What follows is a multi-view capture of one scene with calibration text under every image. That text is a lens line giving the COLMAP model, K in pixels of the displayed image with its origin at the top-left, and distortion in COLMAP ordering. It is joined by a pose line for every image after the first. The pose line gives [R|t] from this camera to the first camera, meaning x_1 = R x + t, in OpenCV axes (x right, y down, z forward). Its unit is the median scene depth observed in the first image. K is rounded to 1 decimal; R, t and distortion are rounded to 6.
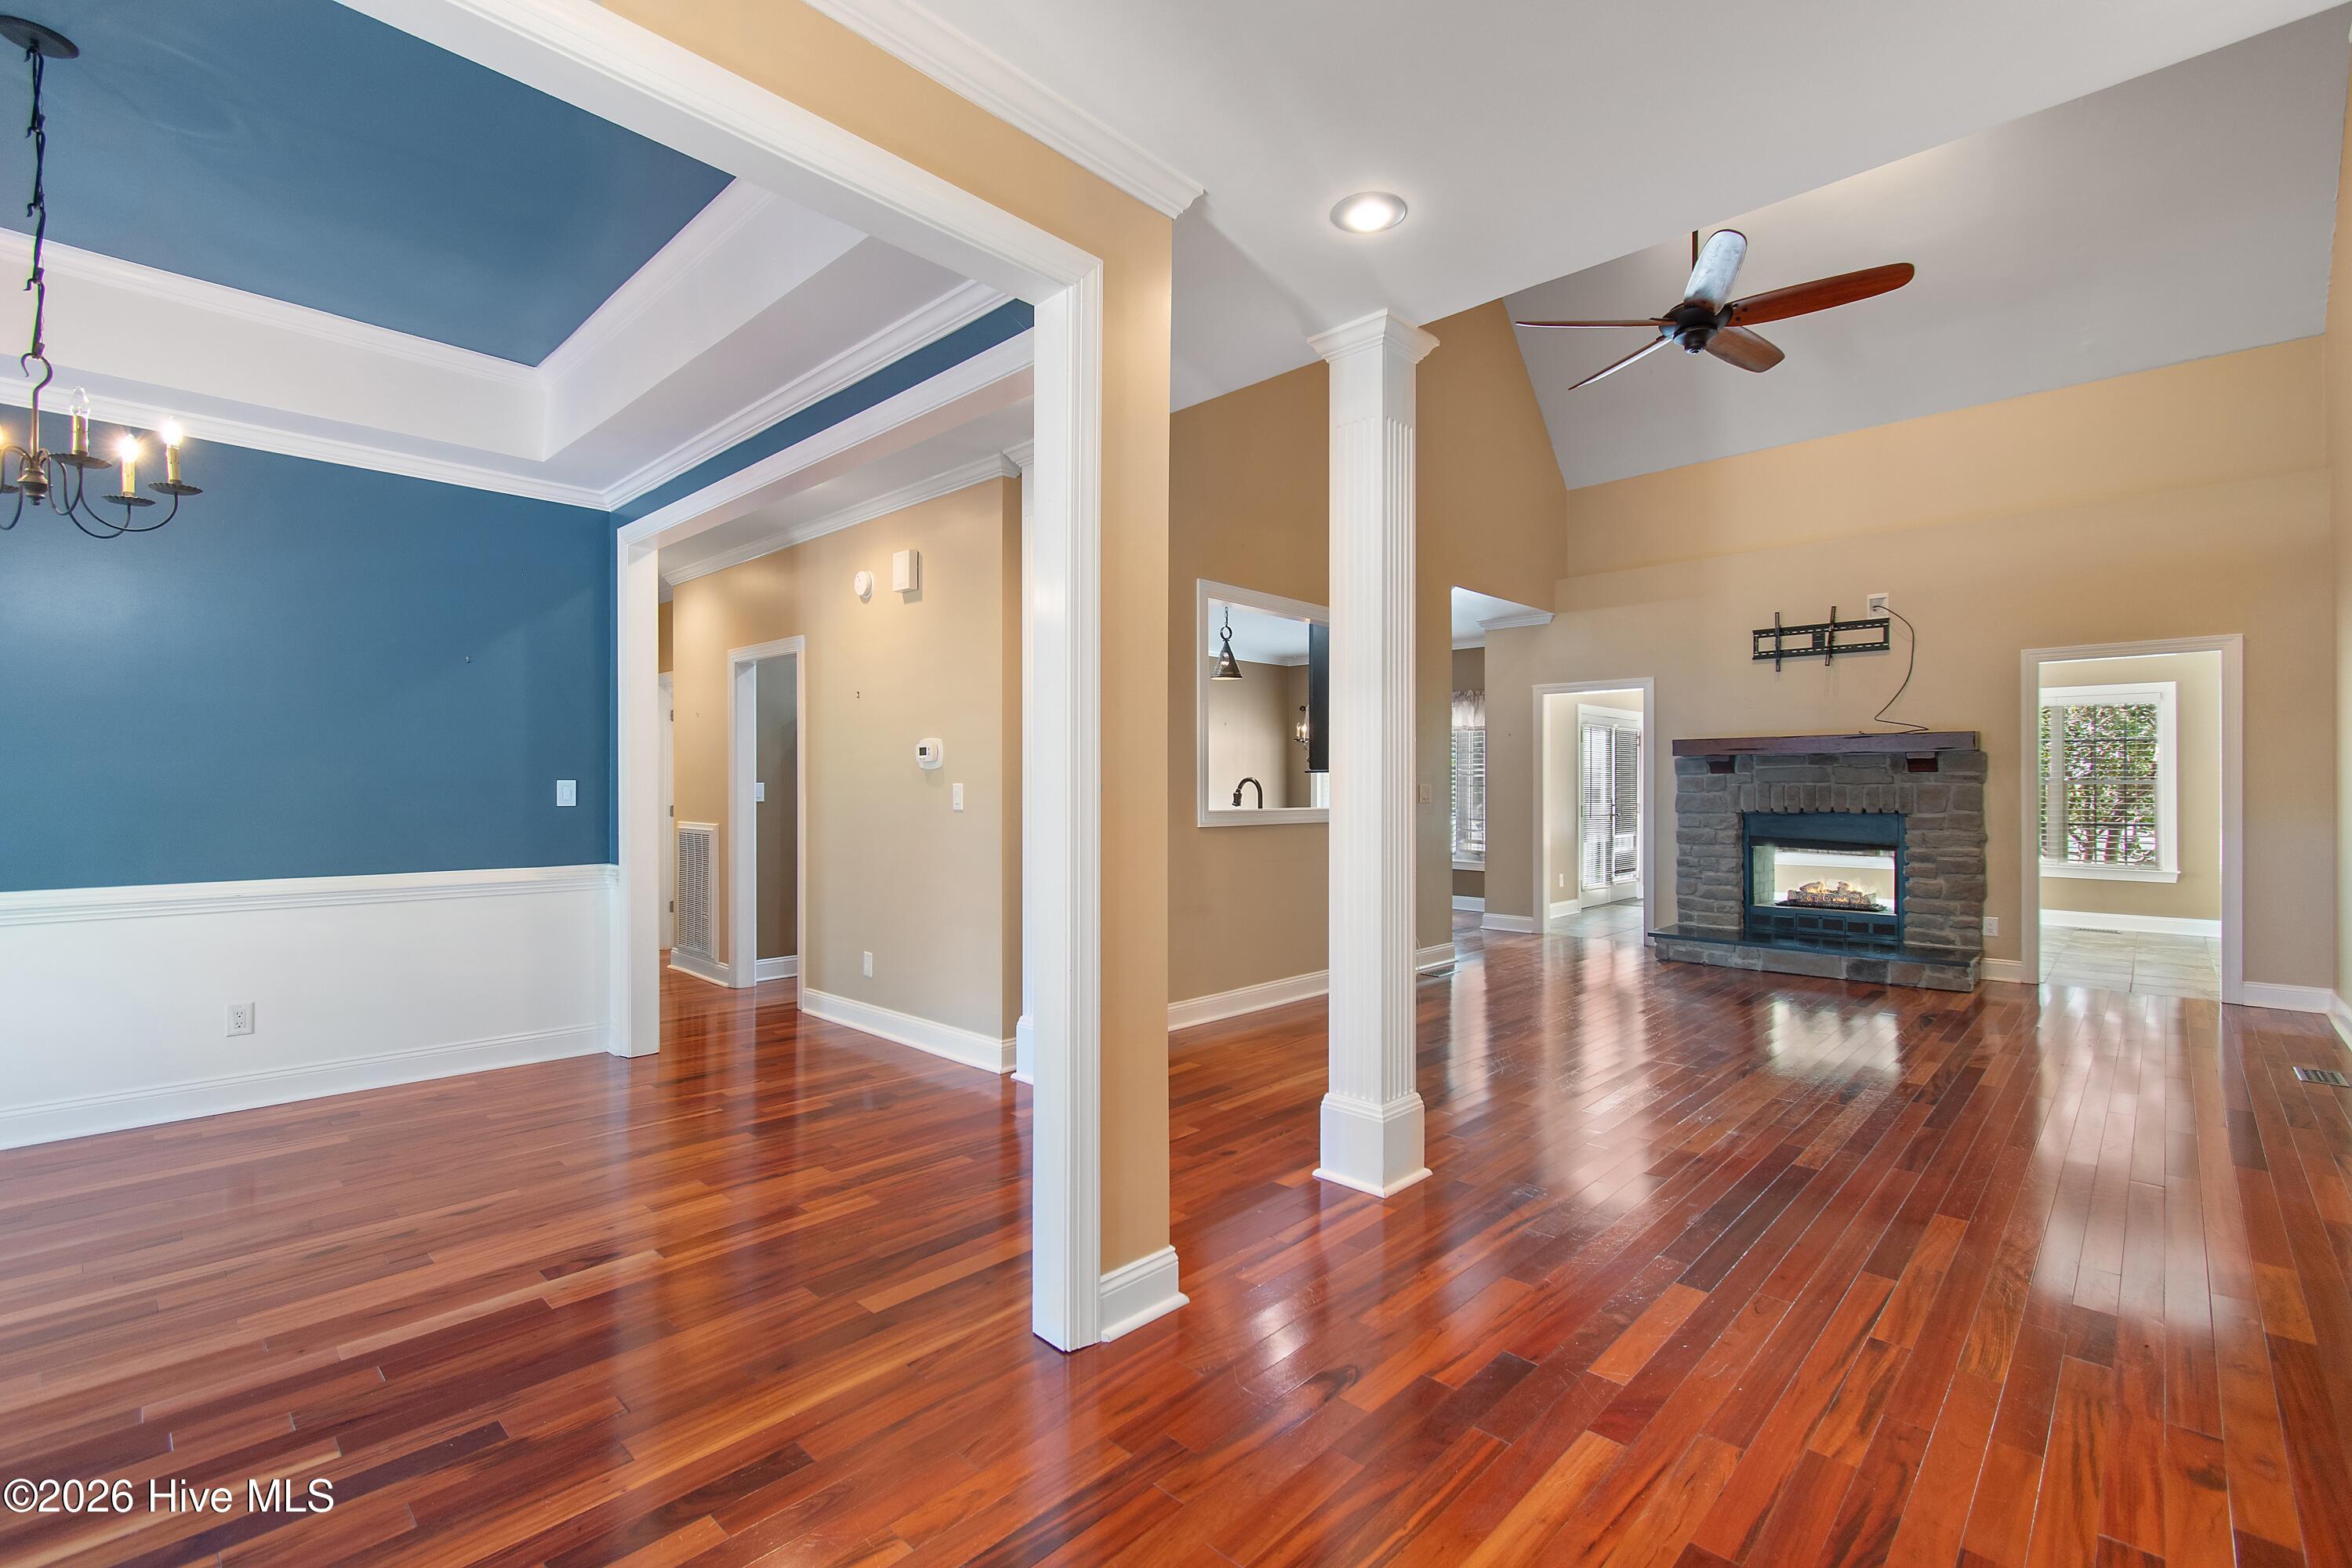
lens RADIAL K [[1033.6, 0, 1171.8], [0, 1033.6, 788.3], [0, 0, 1]] dist [0.001641, -0.000156]
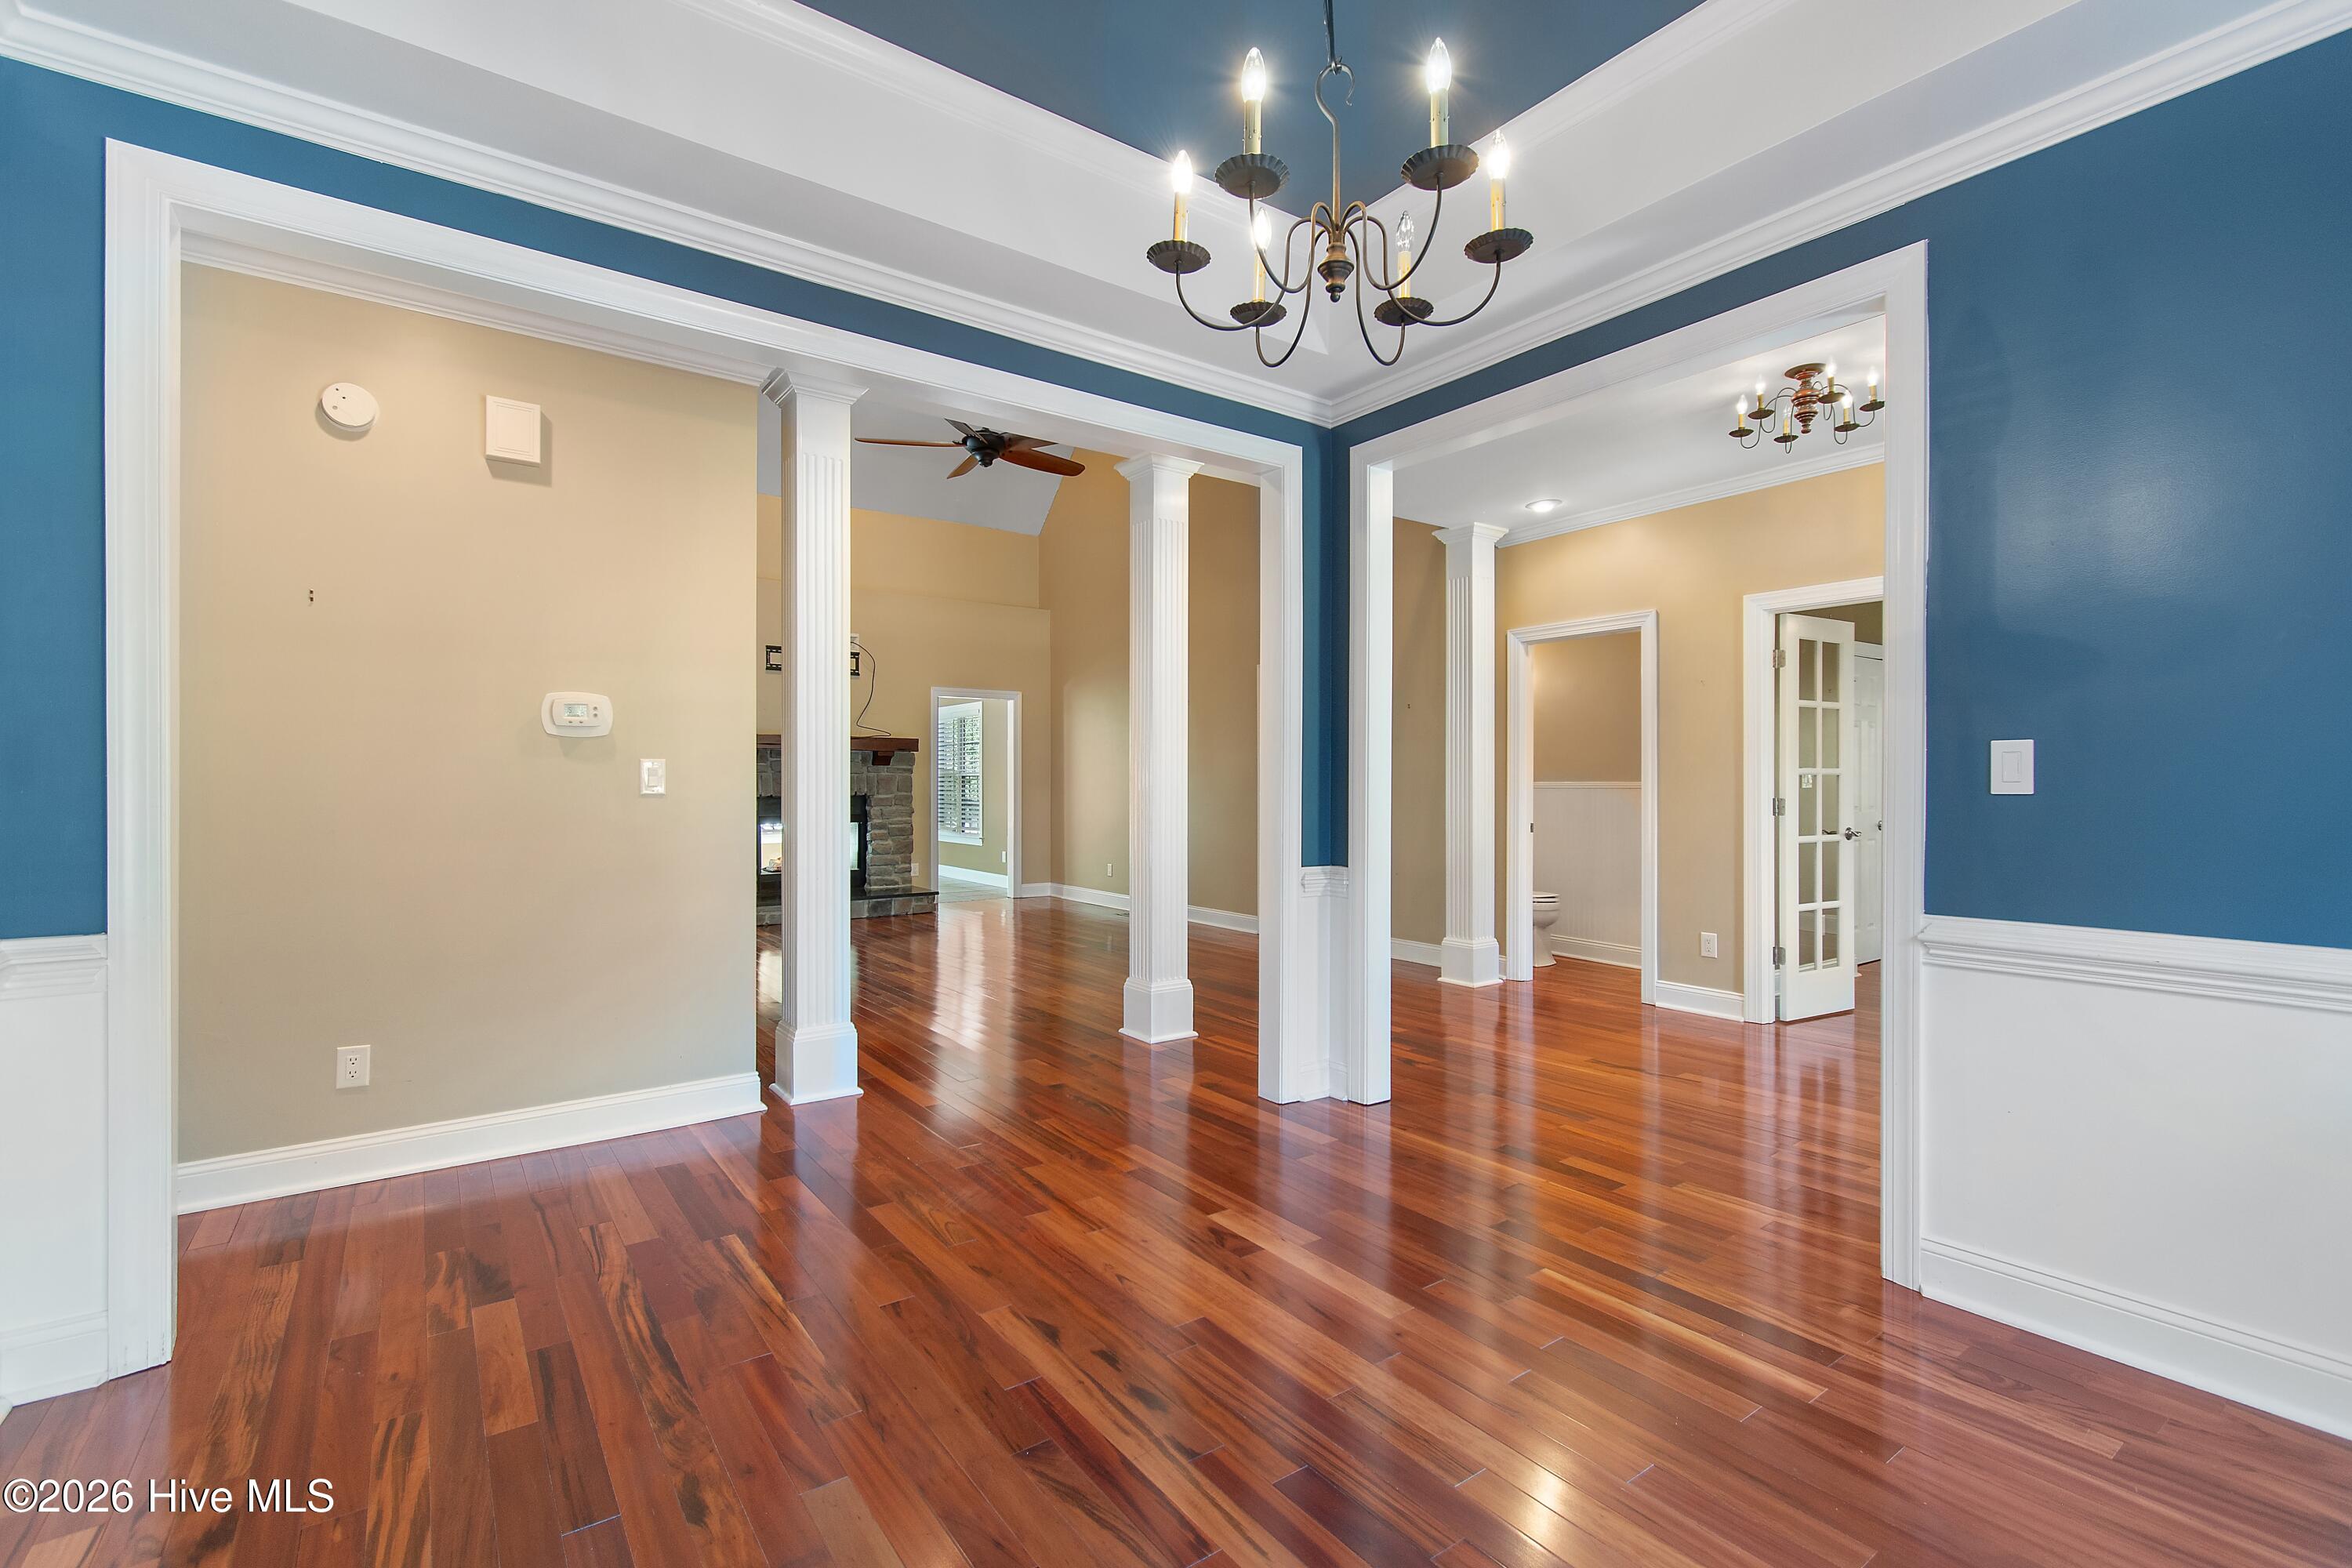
lens RADIAL K [[1056.4, 0, 1173.9], [0, 1056.4, 791.7], [0, 0, 1]] dist [0.000018, -0.000309]
pose [[0.179365, -0.007167, 0.983757, -0.602319], [-0.000634, 0.999972, 0.007401, 0.008851], [-0.983782, -0.001952, 0.179355, 0.335507]]
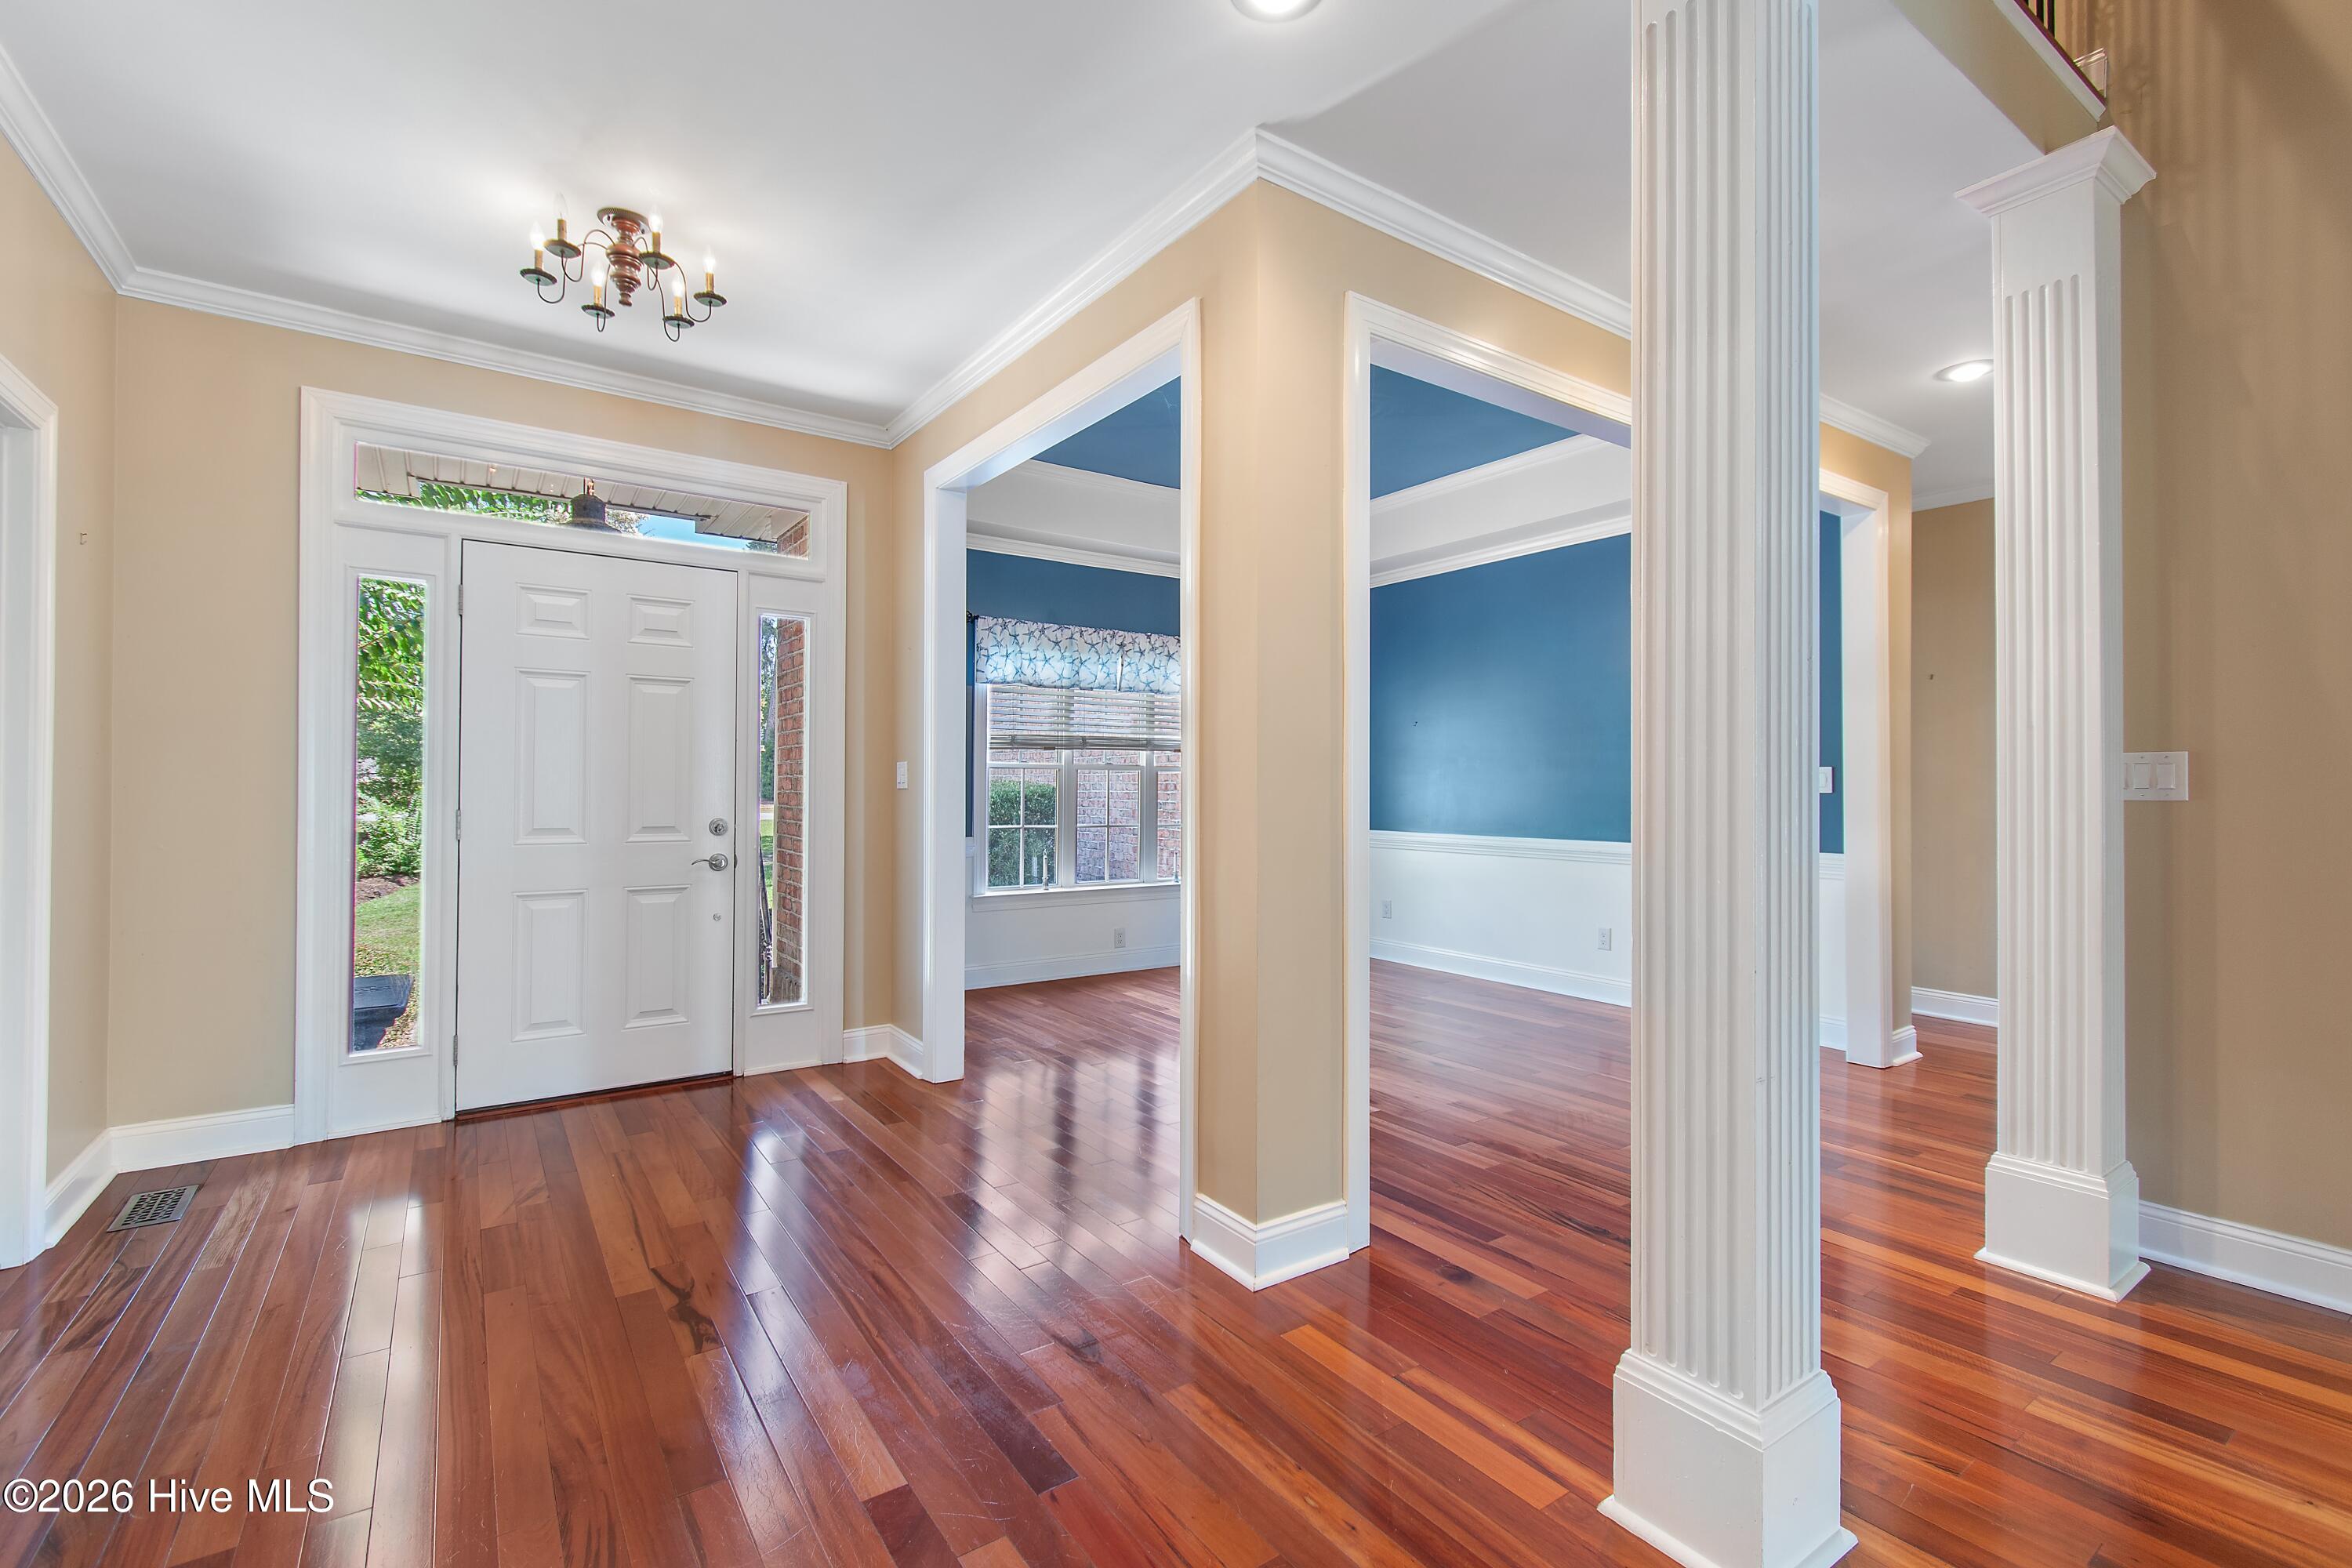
lens RADIAL K [[1036.0, 0, 1174.2], [0, 1036.0, 768.5], [0, 0, 1]] dist [0.002080, 0.000501]
pose [[-0.197220, -0.016556, -0.980219, 0.348990], [-0.002984, 0.999863, -0.016287, 0.009317], [0.980355, -0.000287, -0.197242, 0.397099]]
